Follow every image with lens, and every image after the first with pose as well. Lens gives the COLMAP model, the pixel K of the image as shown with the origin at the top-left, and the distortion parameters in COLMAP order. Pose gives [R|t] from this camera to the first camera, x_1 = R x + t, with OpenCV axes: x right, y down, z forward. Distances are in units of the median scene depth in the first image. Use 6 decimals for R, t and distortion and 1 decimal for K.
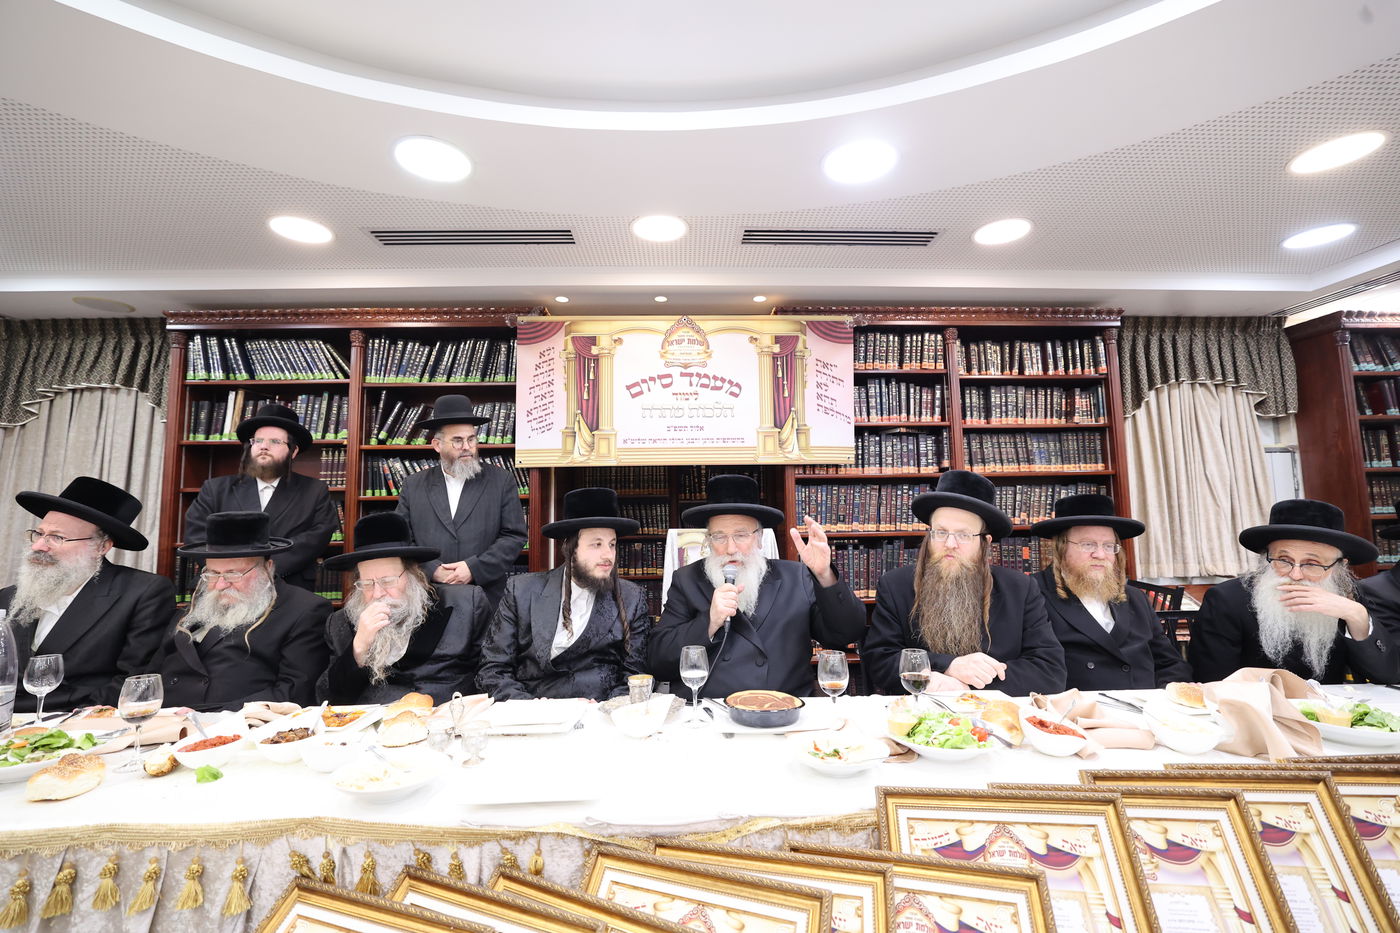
lens RADIAL K [[597.9, 0, 699.8], [0, 597.9, 460.4], [0, 0, 1]] dist [-0.039755, 0.012435]
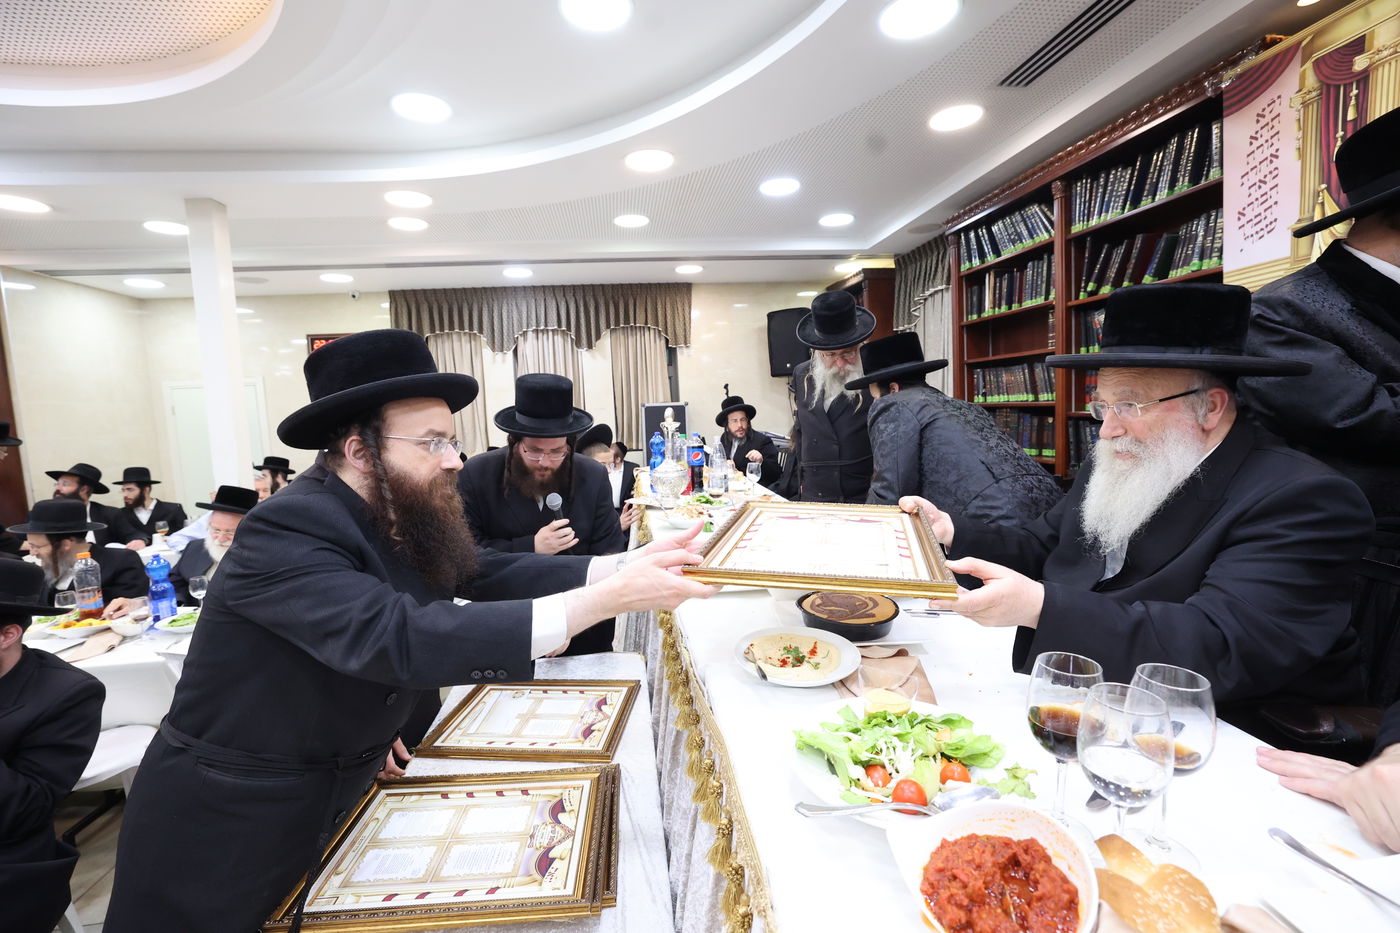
lens RADIAL K [[597.9, 0, 701.5], [0, 597.9, 465.2], [0, 0, 1]] dist [-0.039755, 0.012435]
pose [[0.124370, 0.100195, -0.987164, 0.323373], [0.151757, 0.981263, 0.118715, 0.030109], [0.980562, -0.164574, 0.106834, 0.259474]]
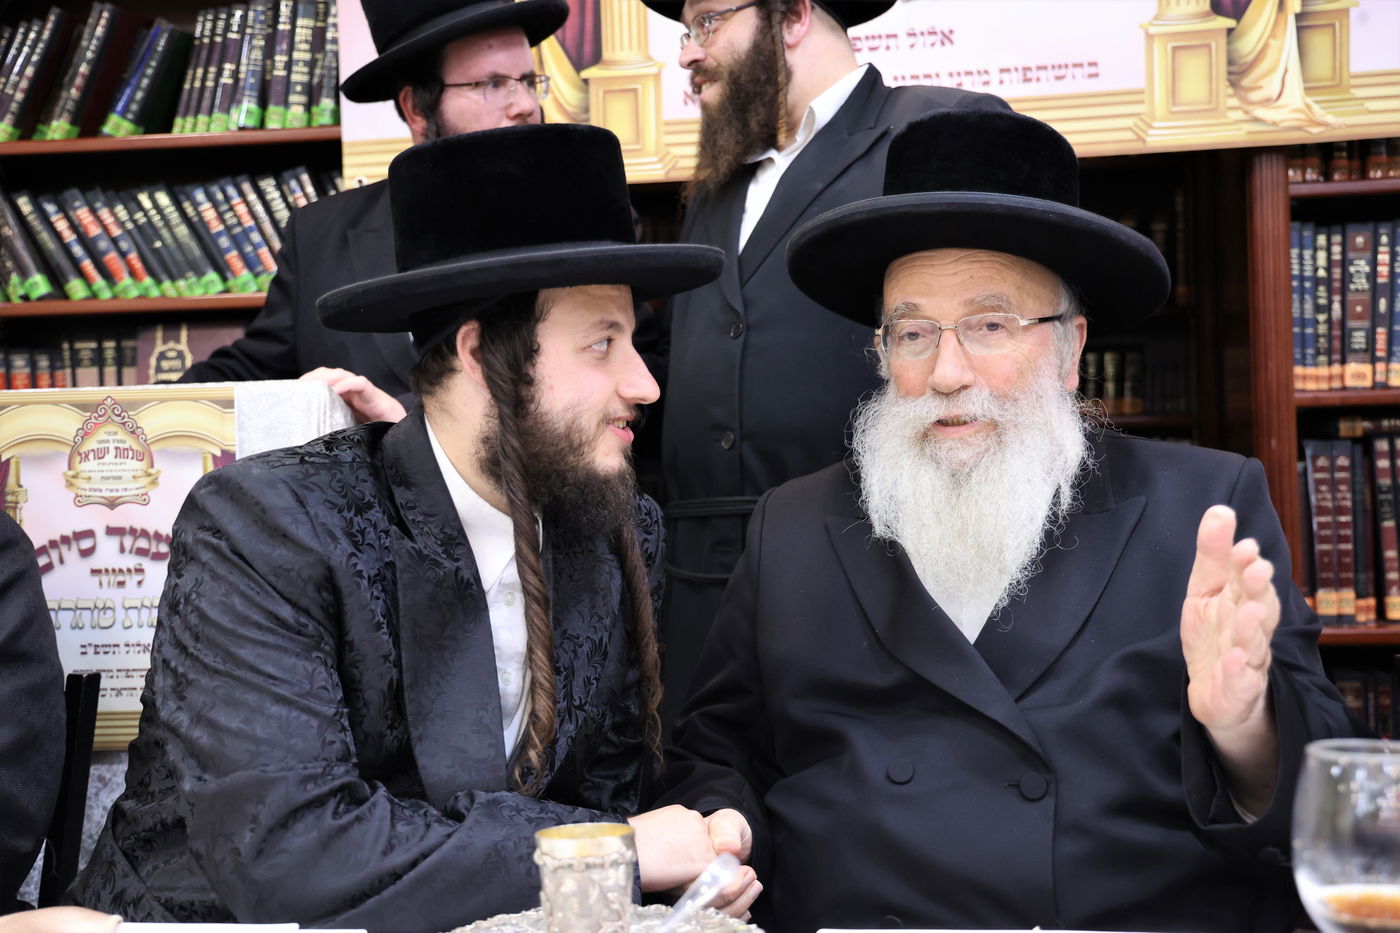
lens RADIAL K [[1645.1, 0, 723.6], [0, 1645.1, 446.1], [0, 0, 1]] dist [0.138671, 0.000000]
pose [[0.982598, -0.016074, -0.185049, 0.042060], [0.032598, 0.995709, 0.086603, 0.069245], [0.182863, -0.091128, 0.978906, 0.168381]]
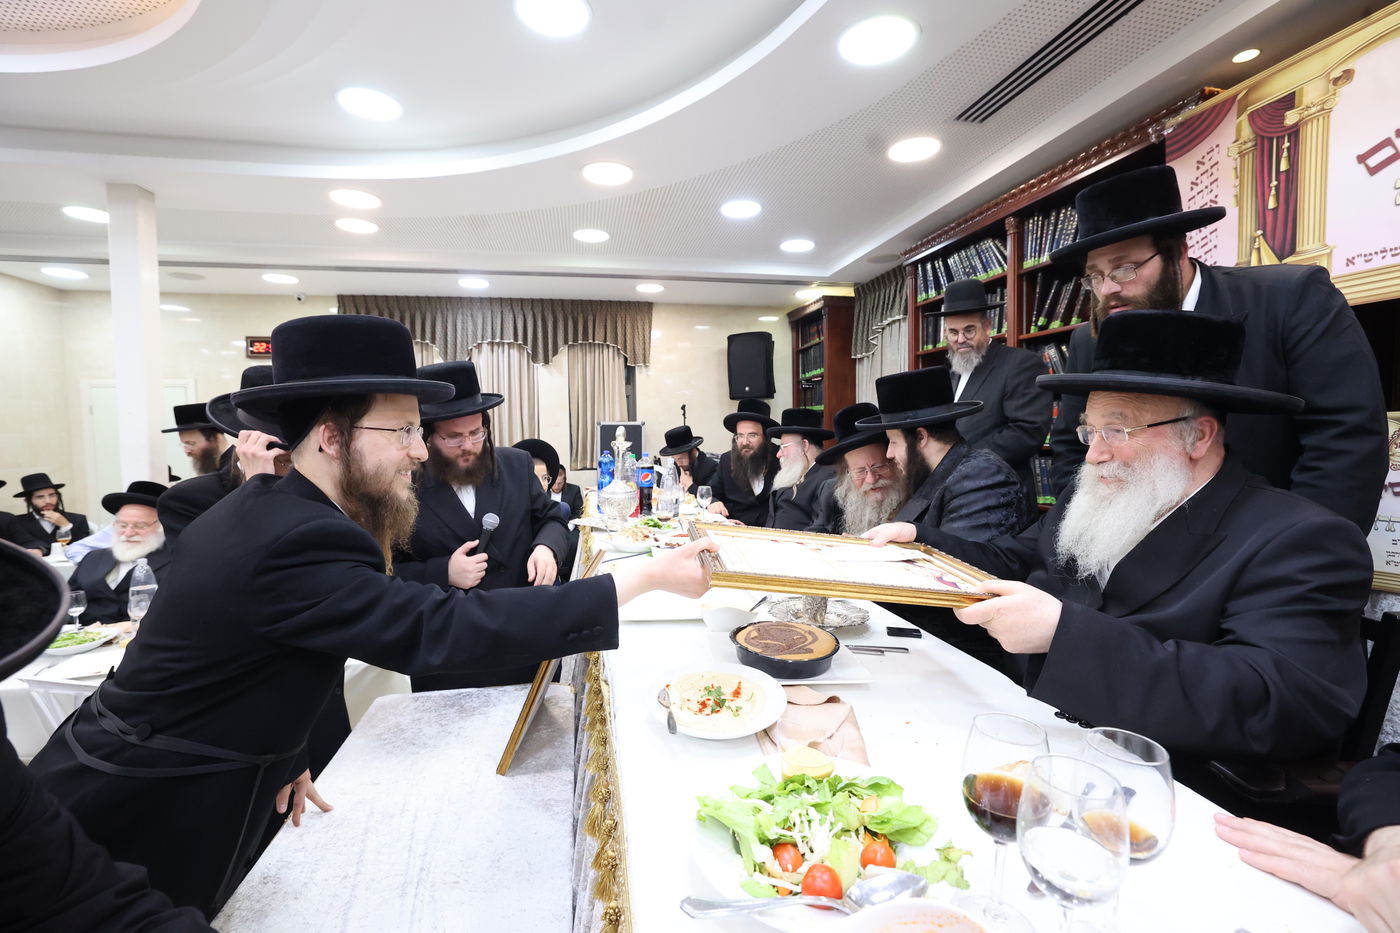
lens RADIAL K [[597.9, 0, 699.2], [0, 597.9, 466.1], [0, 0, 1]] dist [-0.039755, 0.012435]
pose [[0.181693, 0.070192, -0.980847, 0.300732], [0.115348, 0.989042, 0.092146, 0.036238], [0.976567, -0.129881, 0.171605, 0.279047]]
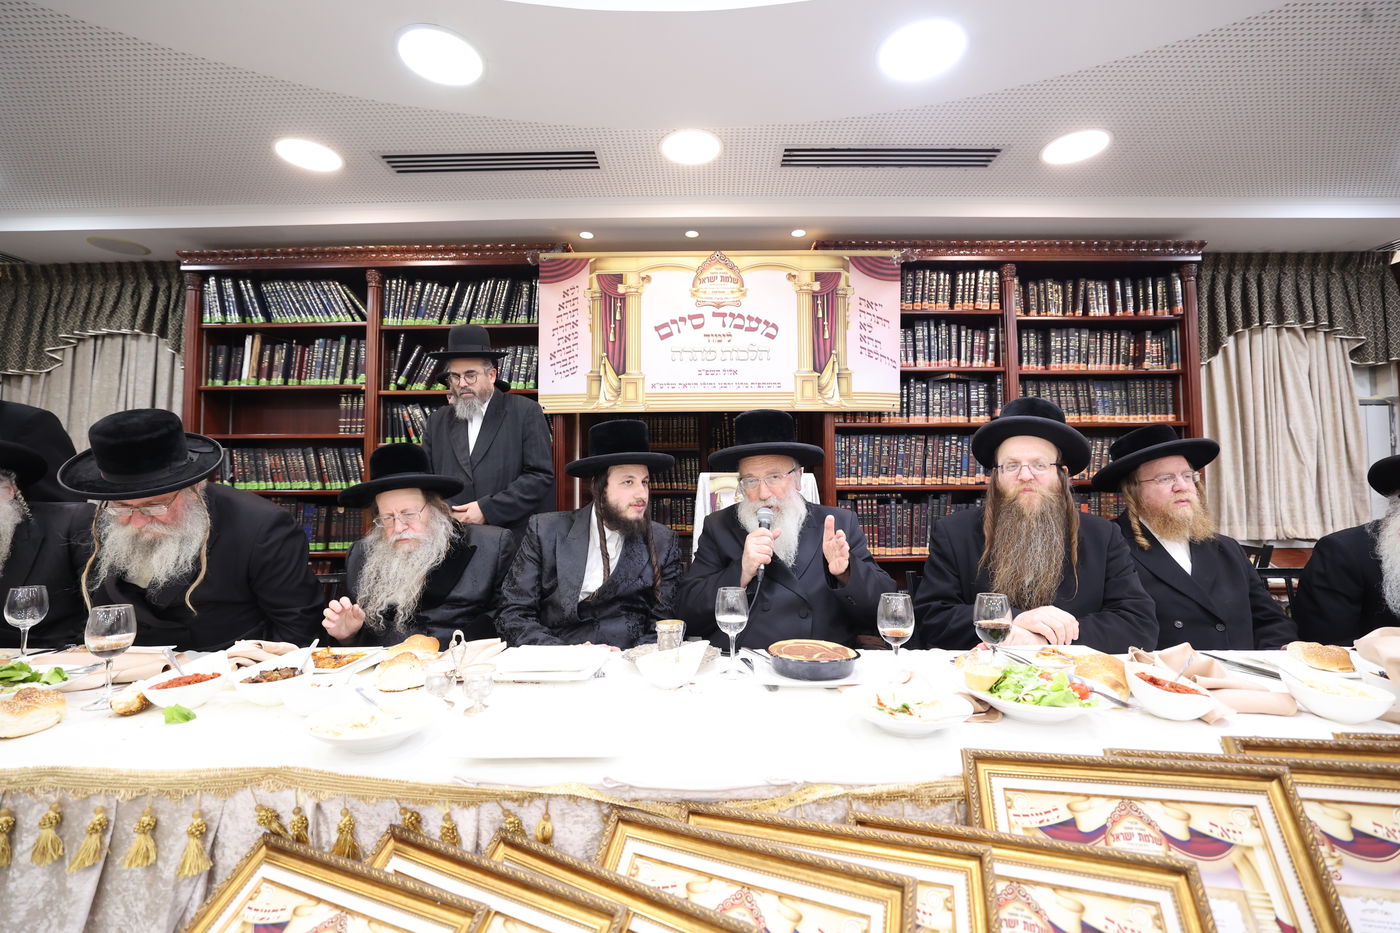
lens RADIAL K [[597.9, 0, 700.2], [0, 597.9, 459.7], [0, 0, 1]] dist [-0.039755, 0.012435]
pose [[0.998889, 0.007184, -0.046584, -0.006745], [-0.004795, 0.998678, 0.051185, 0.034423], [0.046890, -0.050905, 0.997602, 0.058296]]
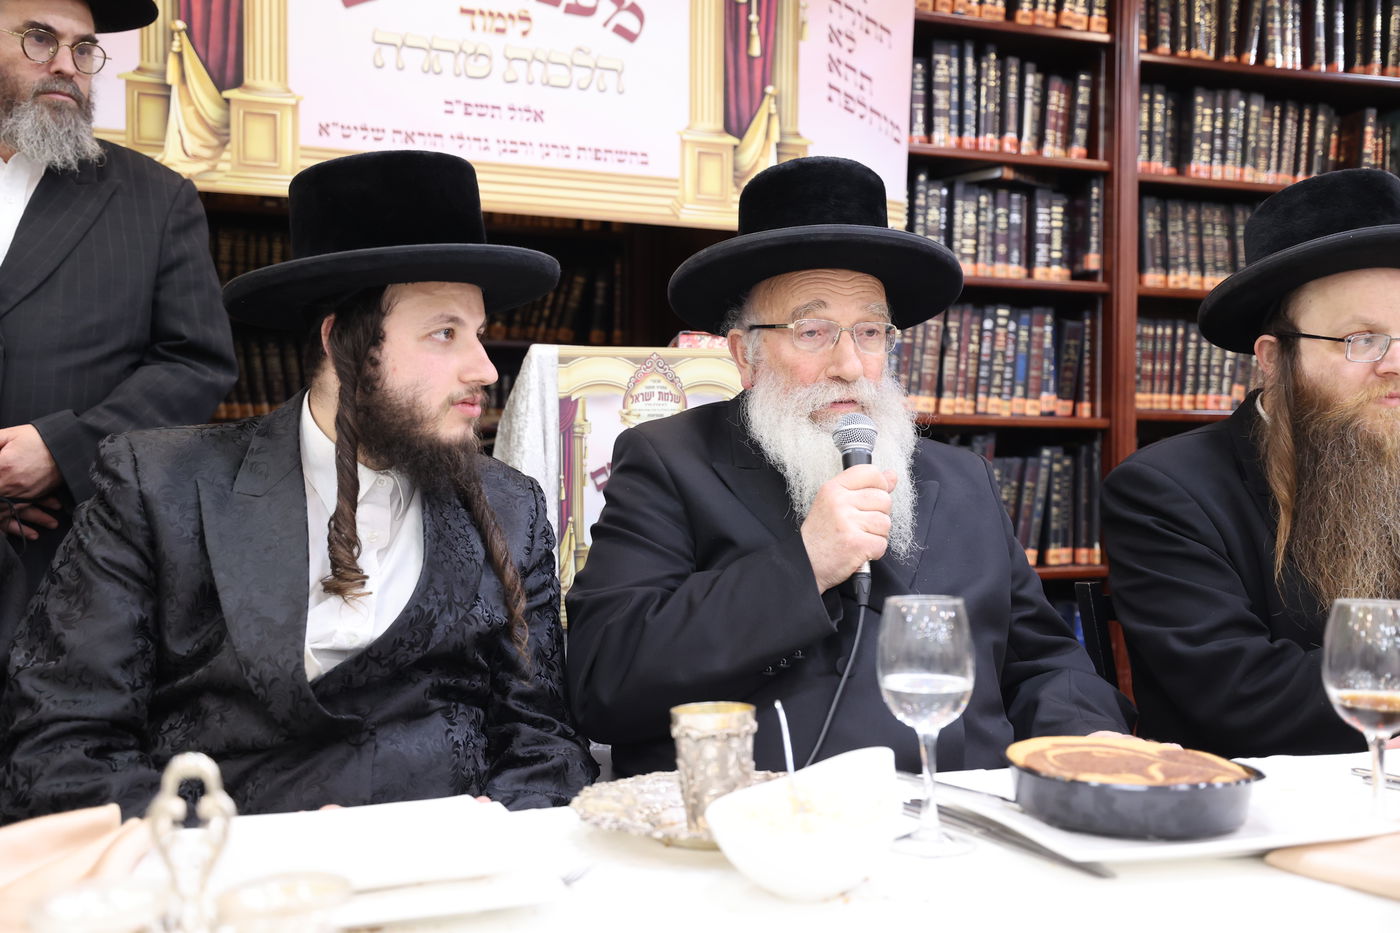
lens RADIAL K [[1325.9, 0, 702.9], [0, 1325.9, 451.4], [0, 0, 1]] dist [0.060862, 0.000000]
pose [[0.956419, 0.026029, 0.290835, -0.131306], [-0.052788, 0.995021, 0.084541, 0.076737], [-0.287186, -0.096209, 0.953031, 0.160110]]
